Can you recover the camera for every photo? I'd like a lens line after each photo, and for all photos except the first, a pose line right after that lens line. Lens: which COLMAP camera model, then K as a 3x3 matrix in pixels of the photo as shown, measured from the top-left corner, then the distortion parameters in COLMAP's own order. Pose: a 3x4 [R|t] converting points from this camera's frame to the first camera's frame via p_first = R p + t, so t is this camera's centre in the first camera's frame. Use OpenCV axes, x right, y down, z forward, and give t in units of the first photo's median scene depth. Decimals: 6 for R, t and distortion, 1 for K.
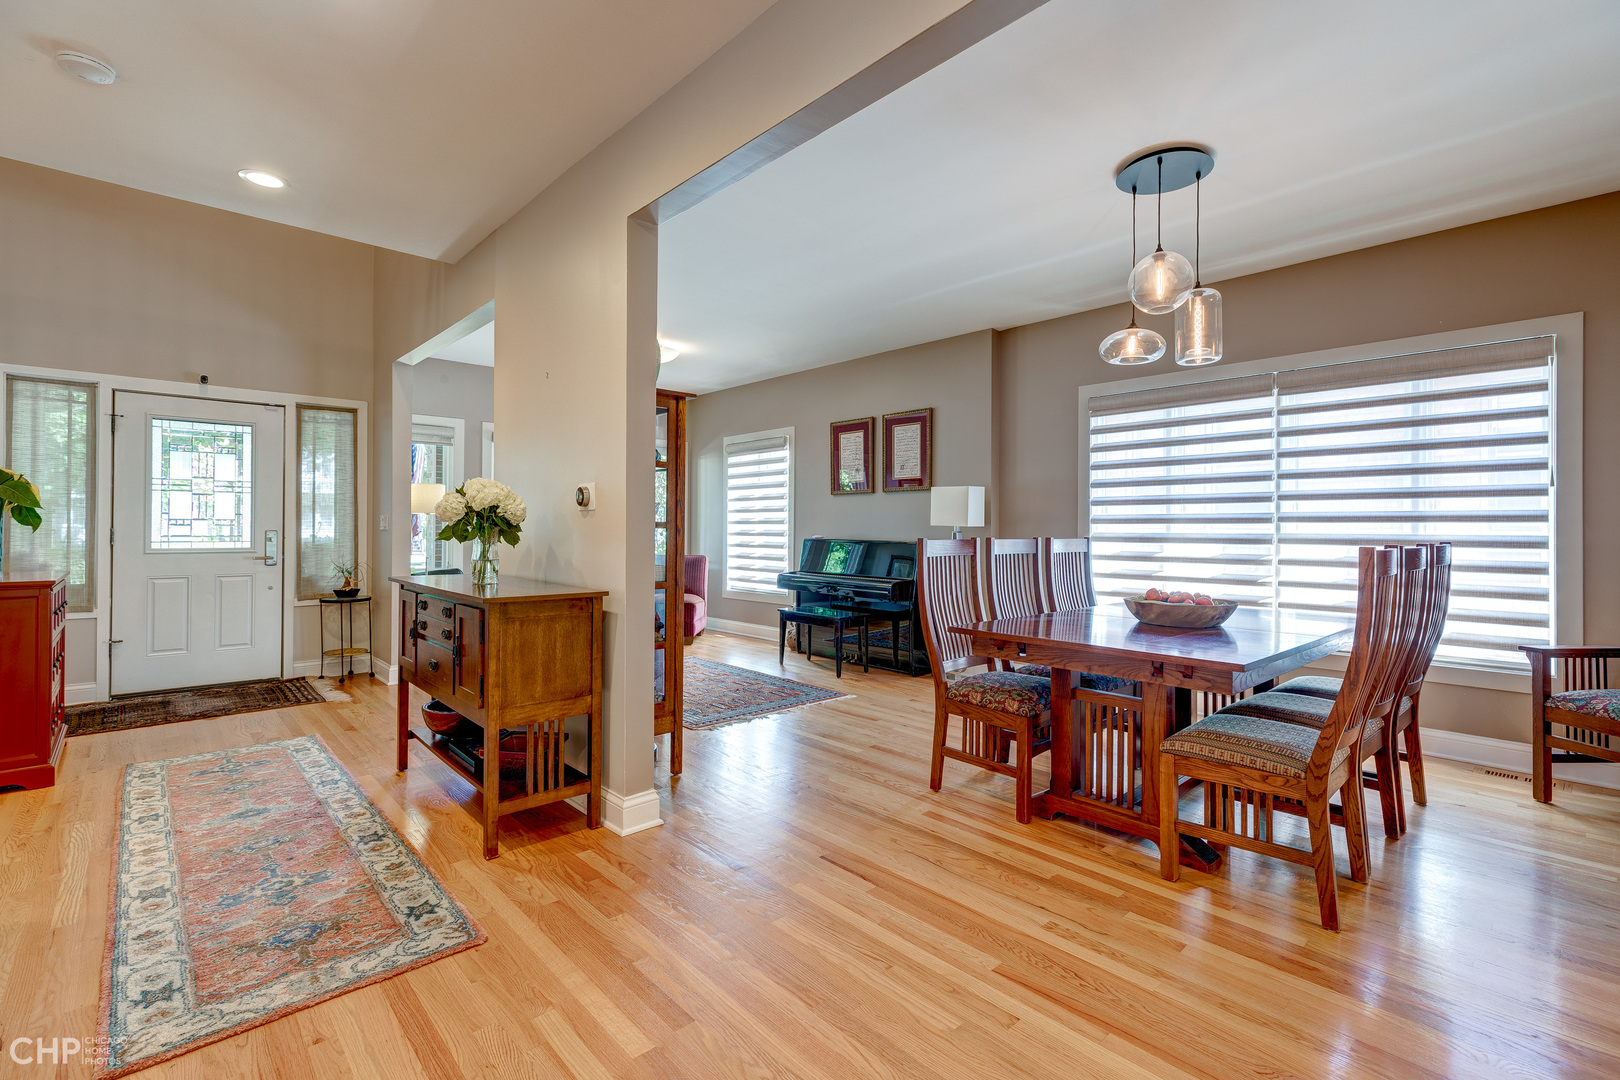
lens RADIAL K [[721.8, 0, 813.7], [0, 721.8, 529.2], [0, 0, 1]] dist [0.007037, -0.001376]
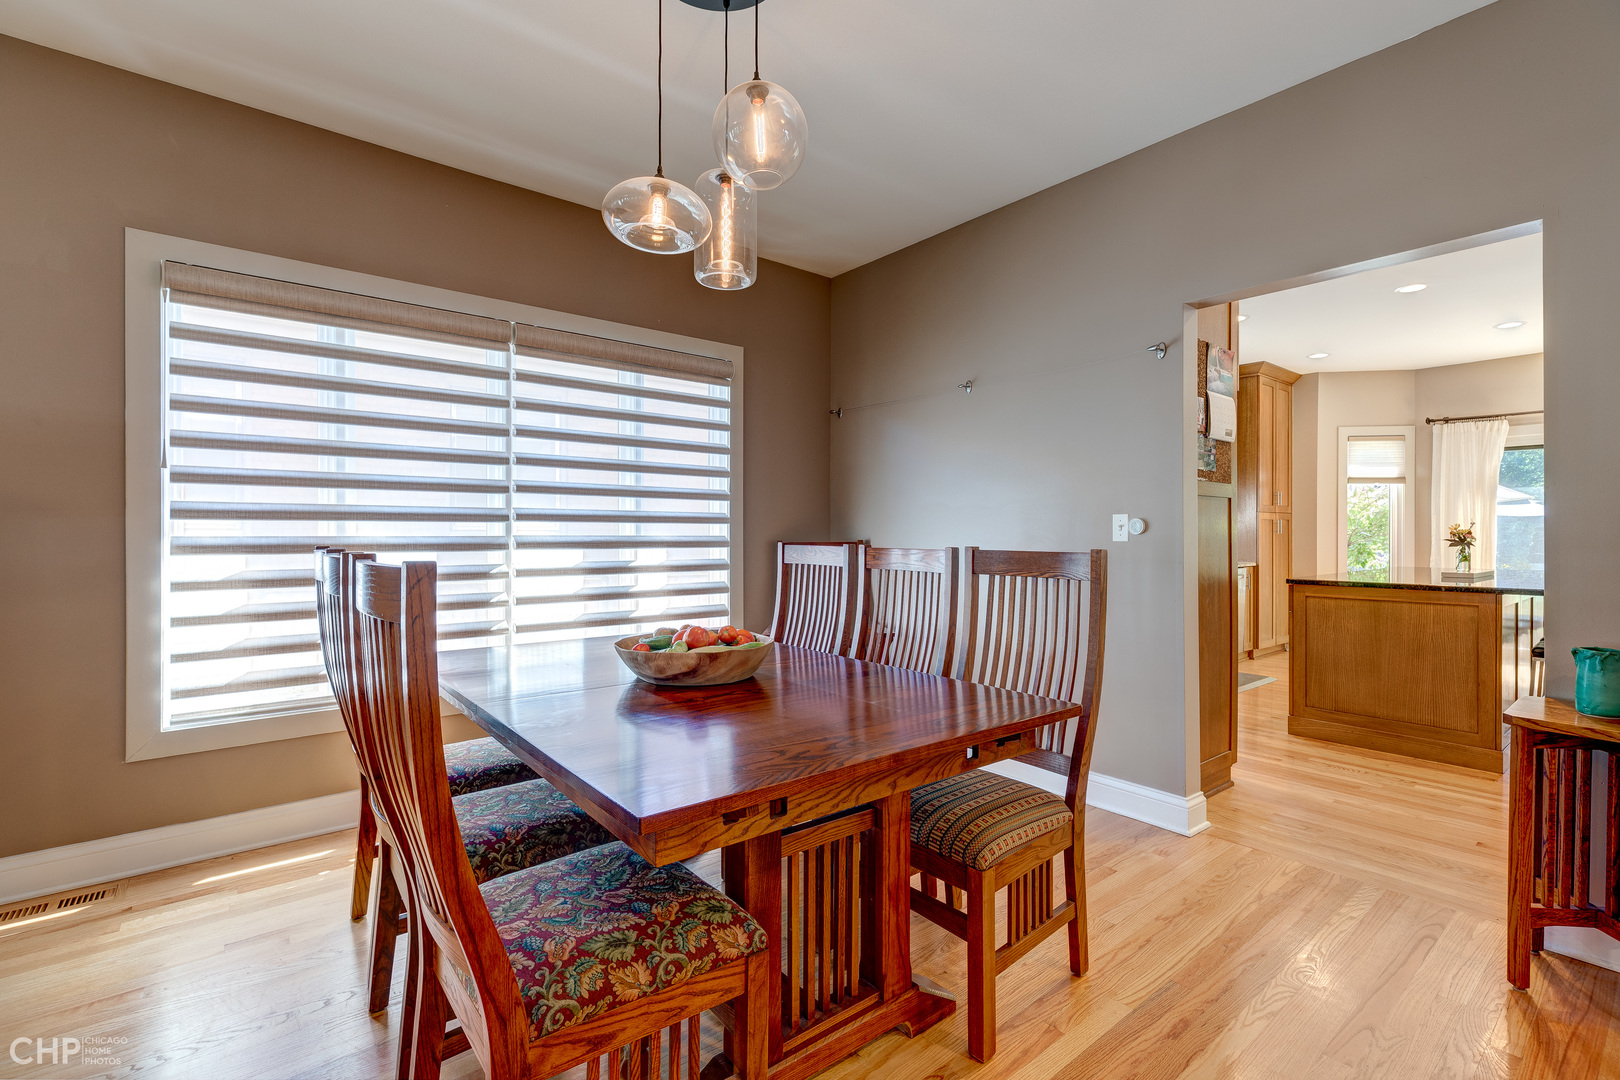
lens RADIAL K [[735.2, 0, 832.9], [0, 735.2, 533.3], [0, 0, 1]] dist [-0.000471, -0.000138]
pose [[0.055207, -0.003879, 0.998467, -0.129784], [-0.000306, 0.999992, 0.003901, 0.000277], [-0.998475, -0.000520, 0.055205, 0.759973]]
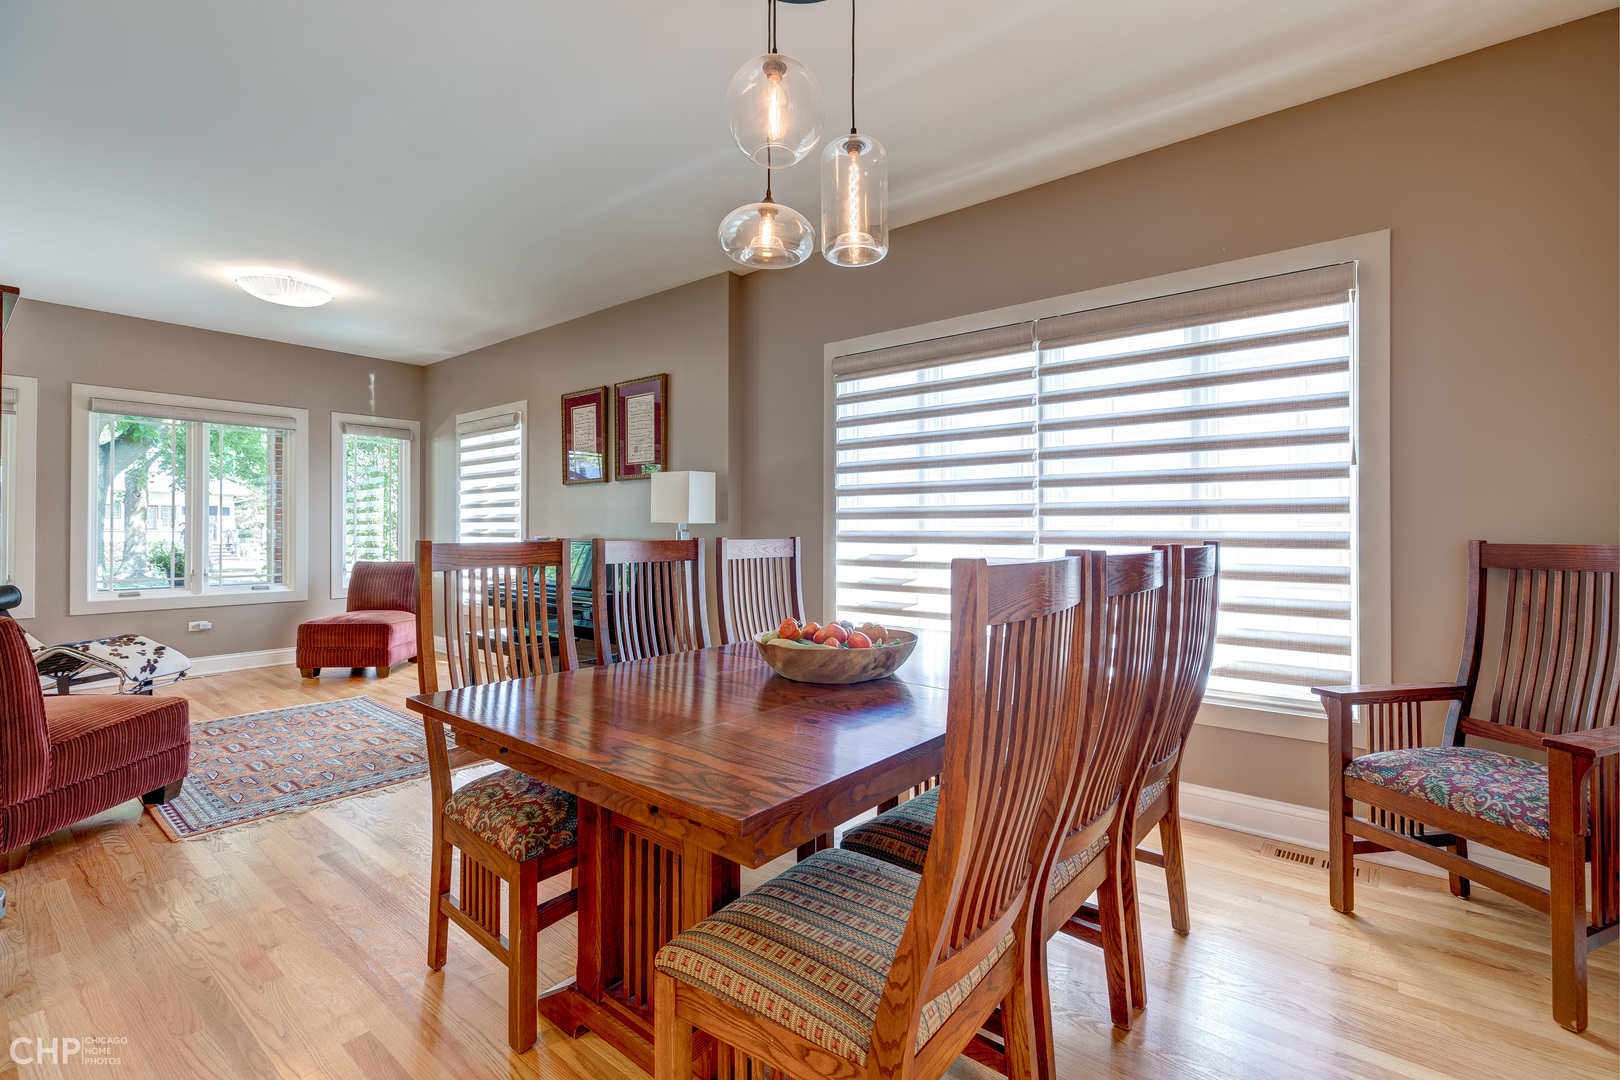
lens RADIAL K [[719.1, 0, 809.0], [0, 719.1, 529.0], [0, 0, 1]] dist [0.001700, 0.000540]
pose [[0.990373, -0.004054, 0.138366, 0.357455], [0.003991, 0.999992, 0.000735, 0.003578], [-0.138368, -0.000176, 0.990381, 0.342548]]
